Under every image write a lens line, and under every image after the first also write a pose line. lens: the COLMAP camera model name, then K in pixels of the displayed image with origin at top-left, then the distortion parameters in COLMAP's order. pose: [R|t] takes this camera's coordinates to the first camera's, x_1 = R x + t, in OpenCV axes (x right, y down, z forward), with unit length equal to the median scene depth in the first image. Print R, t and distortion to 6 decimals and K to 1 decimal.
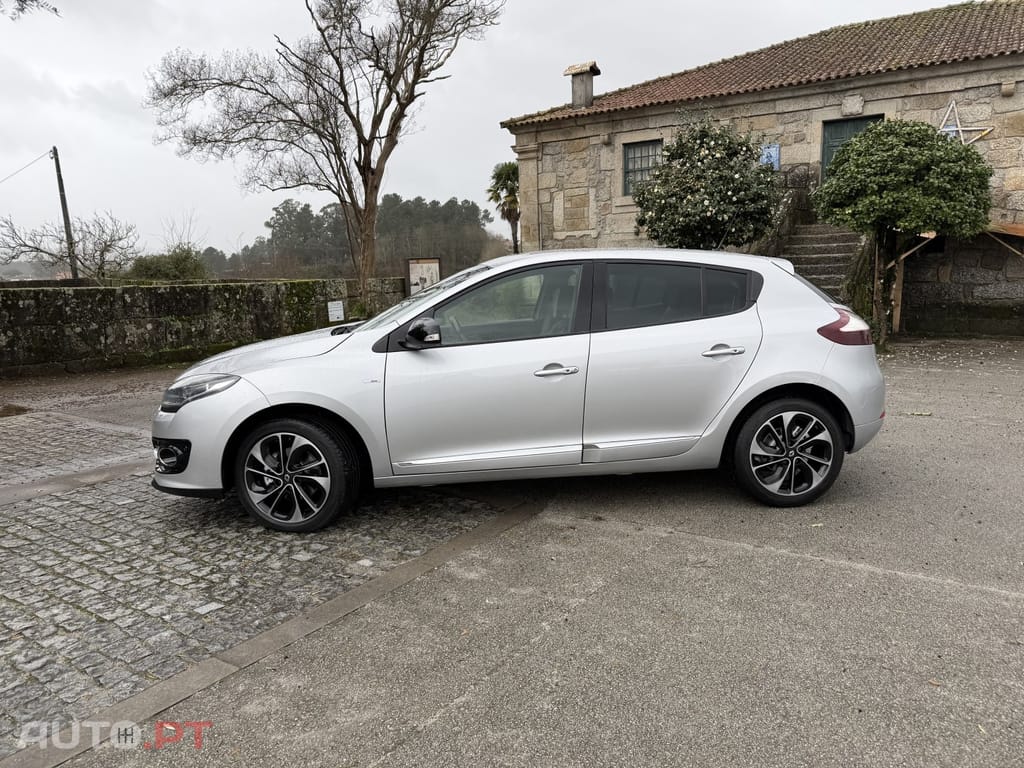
lens RADIAL K [[714.8, 0, 517.2], [0, 714.8, 387.9], [0, 0, 1]] dist [0.036054, -0.043744]
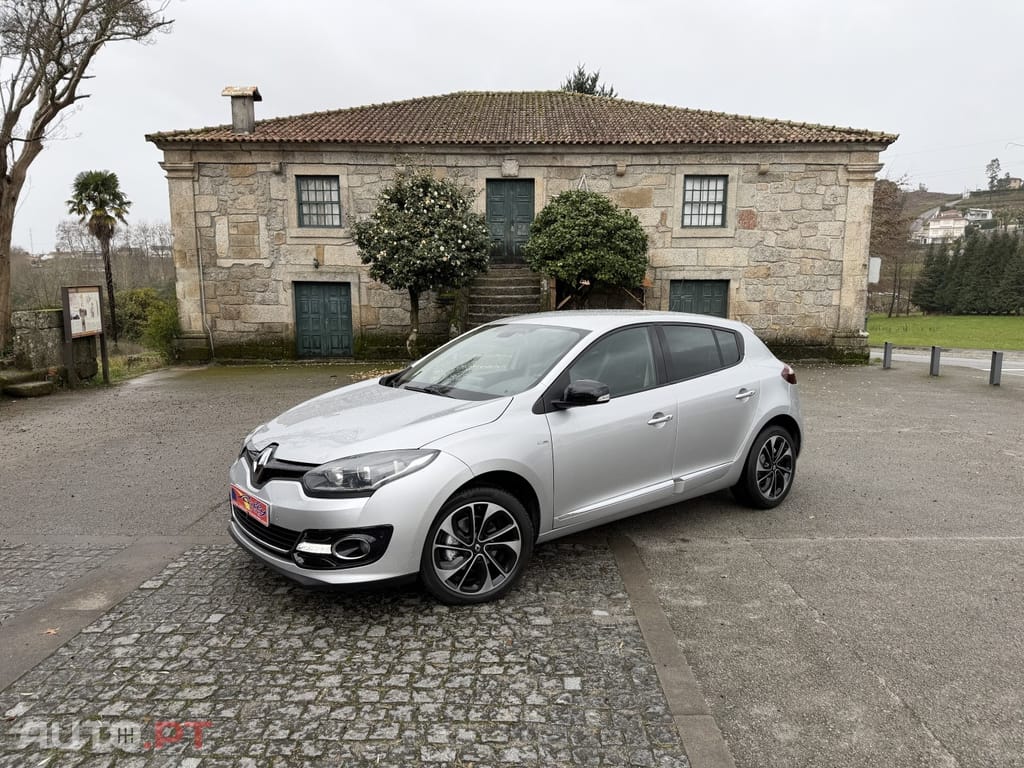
lens RADIAL K [[714.8, 0, 511.3], [0, 714.8, 388.6], [0, 0, 1]] dist [0.036054, -0.043744]
pose [[0.841727, -0.052089, 0.537385, -0.198881], [0.070521, 0.997415, -0.013780, -0.019062], [-0.535278, 0.049496, 0.843225, 0.034698]]
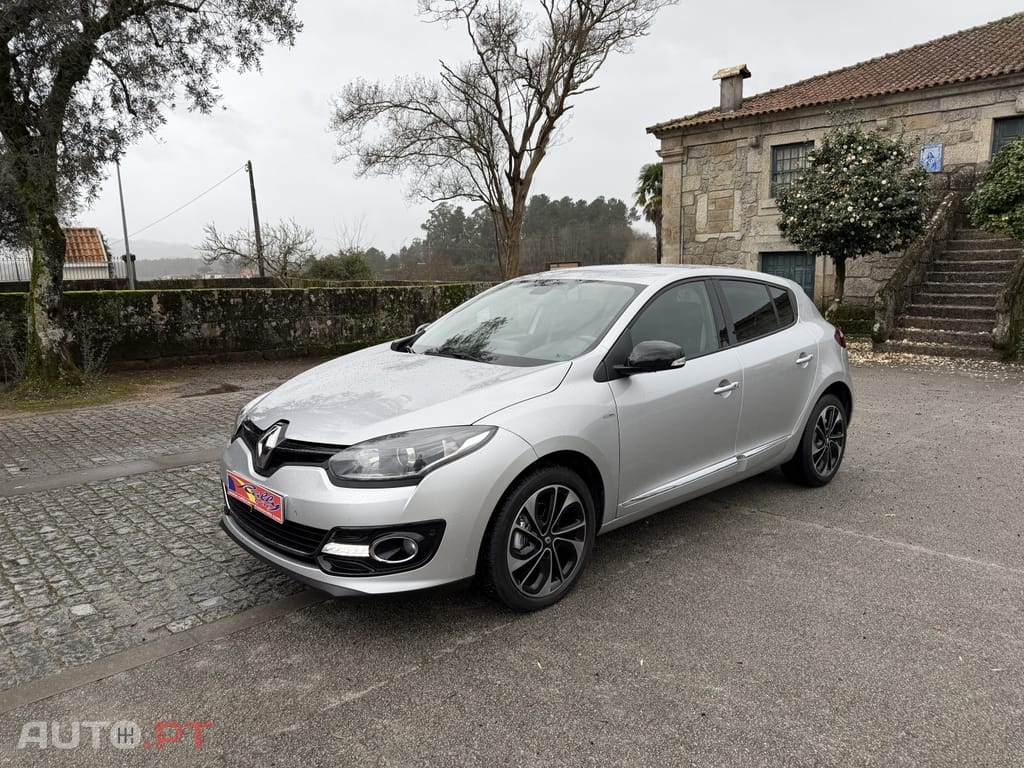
lens RADIAL K [[714.8, 0, 507.6], [0, 714.8, 388.2], [0, 0, 1]] dist [0.036054, -0.043744]
pose [[0.977660, 0.040656, -0.206223, 0.013476], [-0.040278, 0.999170, 0.006033, 0.002121], [0.206297, 0.002408, 0.978486, -0.058033]]
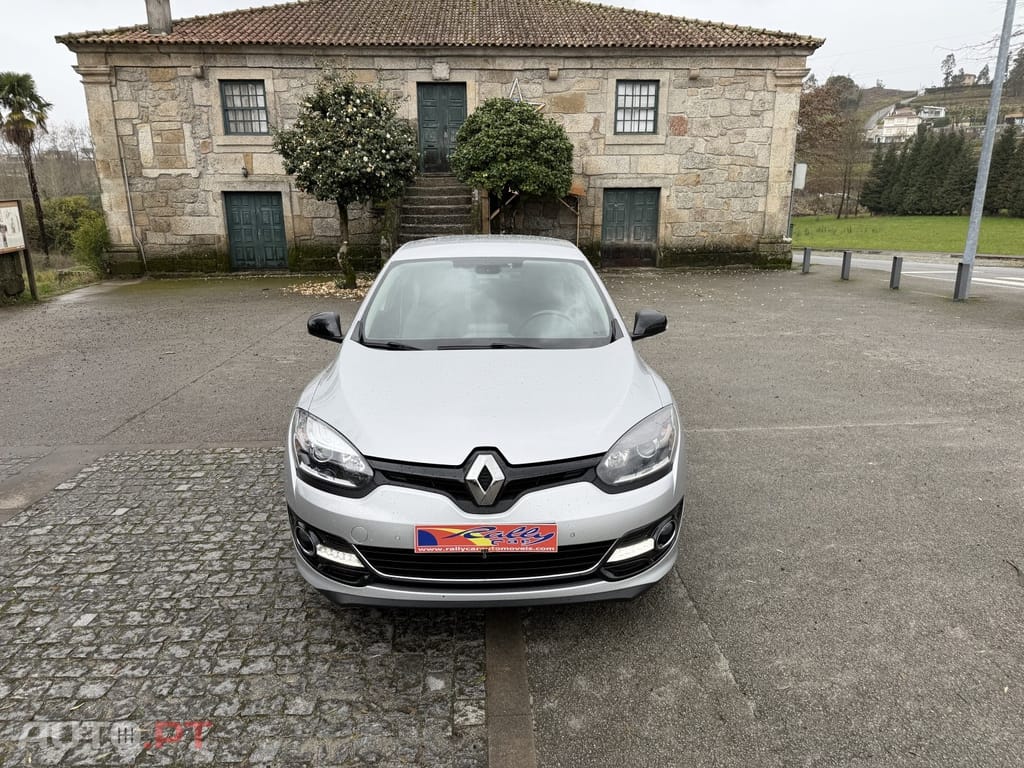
lens RADIAL K [[714.8, 0, 509.4], [0, 714.8, 380.1], [0, 0, 1]] dist [0.036054, -0.043744]
pose [[0.808845, -0.133574, 0.572649, -0.188281], [0.087005, 0.990325, 0.108108, -0.020596], [-0.581549, -0.037619, 0.812641, -0.018745]]
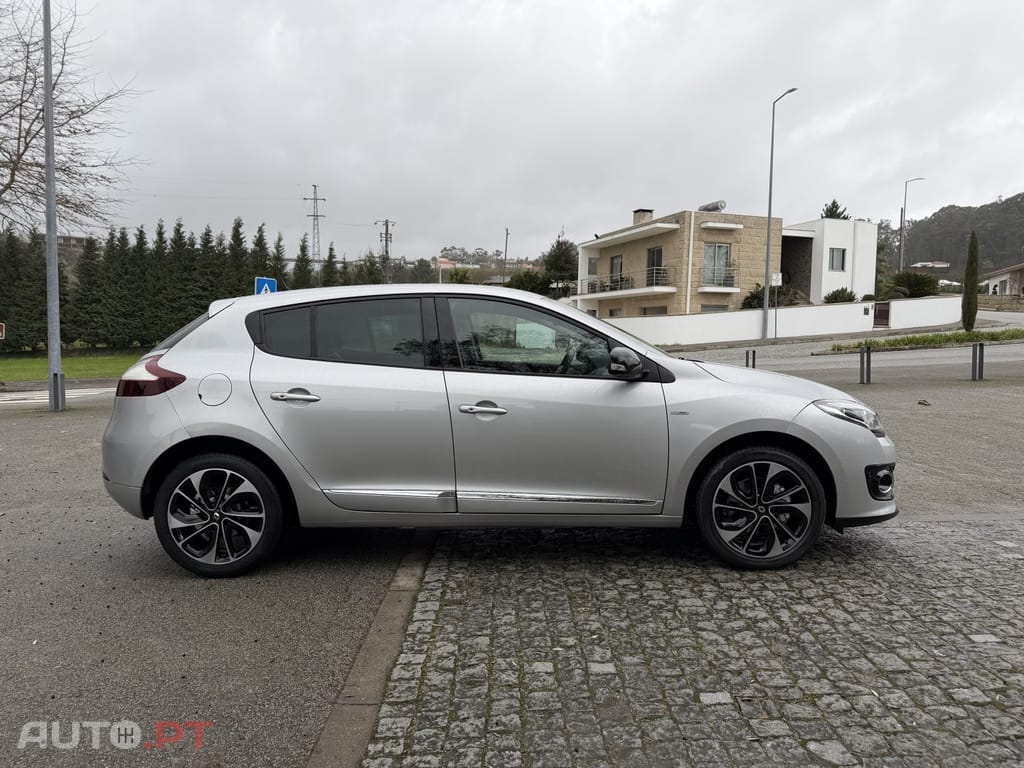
lens RADIAL K [[714.8, 0, 521.1], [0, 714.8, 396.5], [0, 0, 1]] dist [0.036054, -0.043744]
pose [[-0.567398, -0.049725, 0.821941, -0.258599], [0.145185, 0.976496, 0.159298, -0.048727], [-0.810543, 0.209719, -0.546843, 0.395353]]
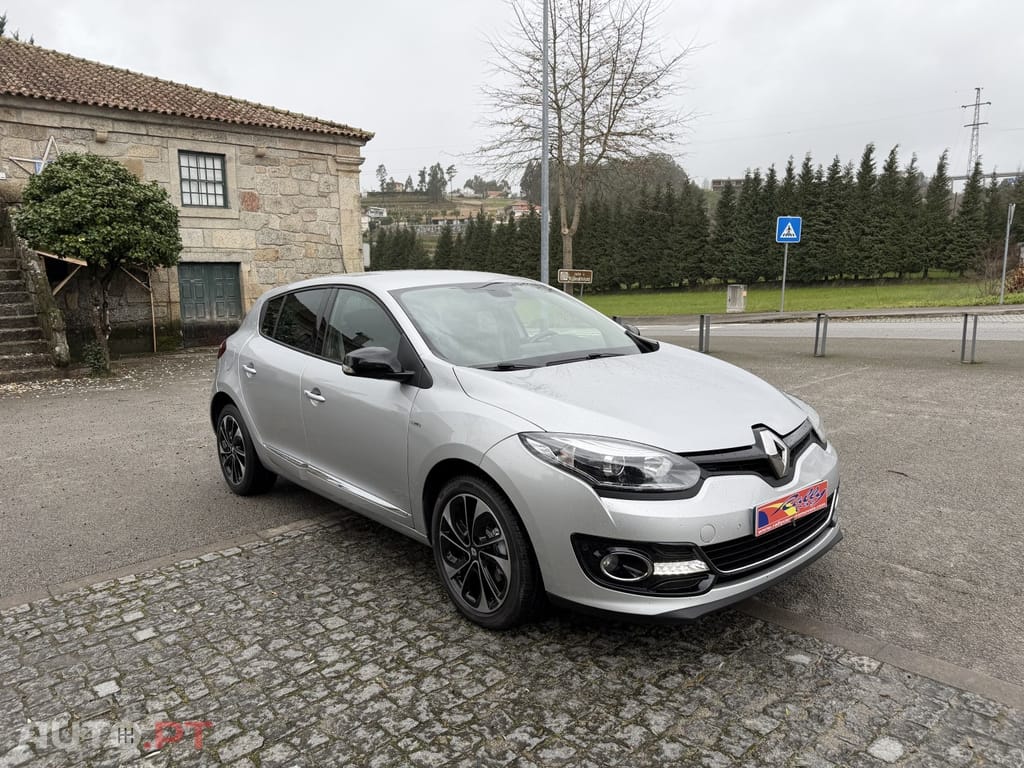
lens RADIAL K [[714.8, 0, 515.5], [0, 714.8, 384.9], [0, 0, 1]] dist [0.036054, -0.043744]
pose [[0.246593, -0.132558, 0.960011, -0.288703], [0.174602, 0.980468, 0.090533, -0.023429], [-0.953261, 0.145295, 0.264921, 0.140543]]
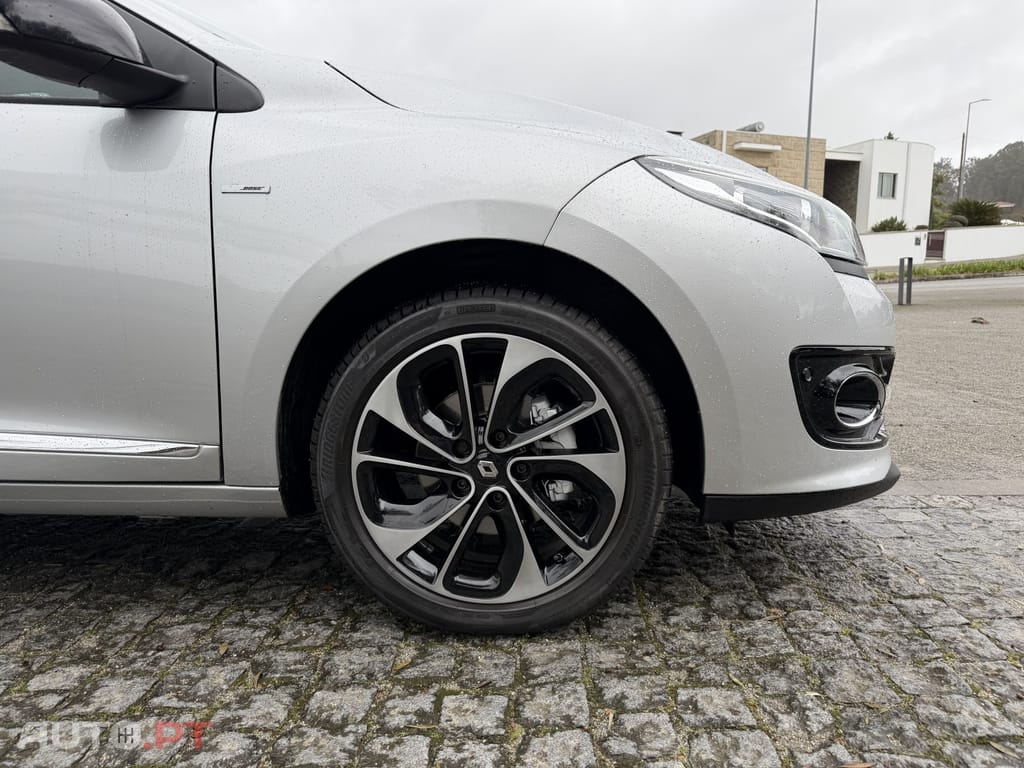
lens RADIAL K [[714.8, 0, 519.3], [0, 714.8, 388.3], [0, 0, 1]] dist [0.036054, -0.043744]
pose [[-0.518366, -0.104375, 0.848765, -0.182331], [0.151512, 0.965612, 0.211277, 0.010777], [-0.841630, 0.238117, -0.484726, 0.244314]]
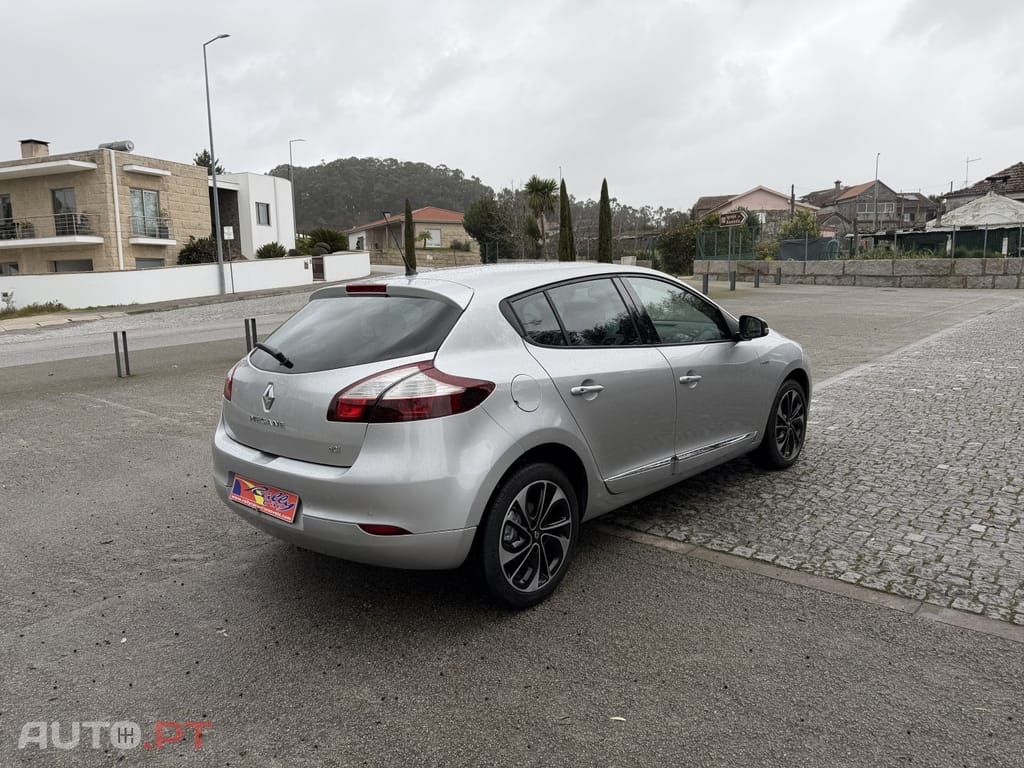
lens RADIAL K [[714.8, 0, 515.4], [0, 714.8, 392.0], [0, 0, 1]] dist [0.036054, -0.043744]
pose [[-0.988870, 0.025335, 0.146609, -0.034509], [0.070330, 0.947949, 0.310559, -0.089925], [-0.131110, 0.317414, -0.939180, 0.534857]]
